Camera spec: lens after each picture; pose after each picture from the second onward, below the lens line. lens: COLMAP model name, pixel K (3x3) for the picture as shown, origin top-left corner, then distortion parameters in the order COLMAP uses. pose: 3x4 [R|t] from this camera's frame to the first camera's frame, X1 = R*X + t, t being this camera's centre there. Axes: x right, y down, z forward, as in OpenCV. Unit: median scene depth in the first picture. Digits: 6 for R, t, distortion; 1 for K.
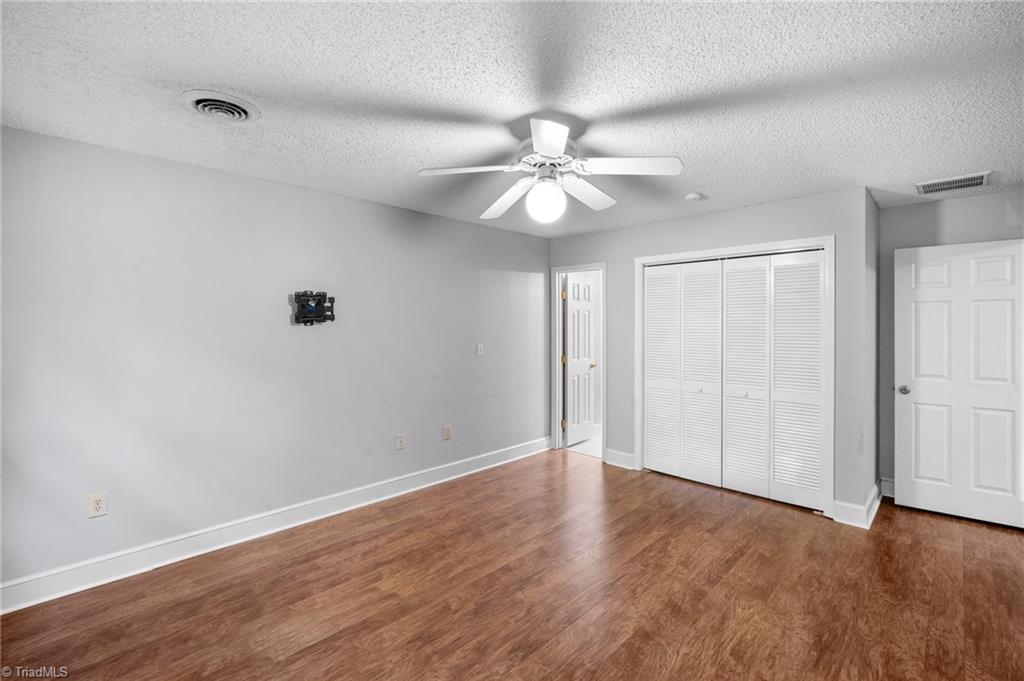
lens RADIAL K [[454.7, 0, 516.5], [0, 454.7, 330.6], [0, 0, 1]] dist [-0.000599, -0.000102]
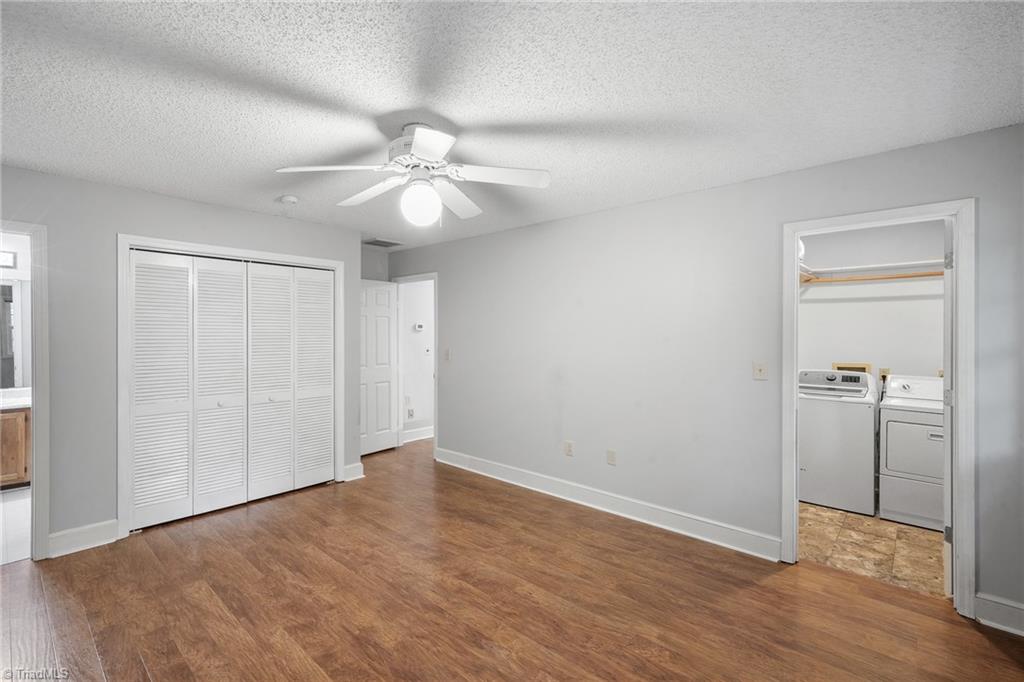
lens RADIAL K [[454.7, 0, 516.5], [0, 454.7, 331.1], [0, 0, 1]] dist [-0.000599, -0.000102]
pose [[-0.052350, 0.003043, 0.998624, -0.708738], [0.010282, 0.999944, -0.002508, -0.004272], [-0.998576, 0.010136, -0.052378, 0.654801]]
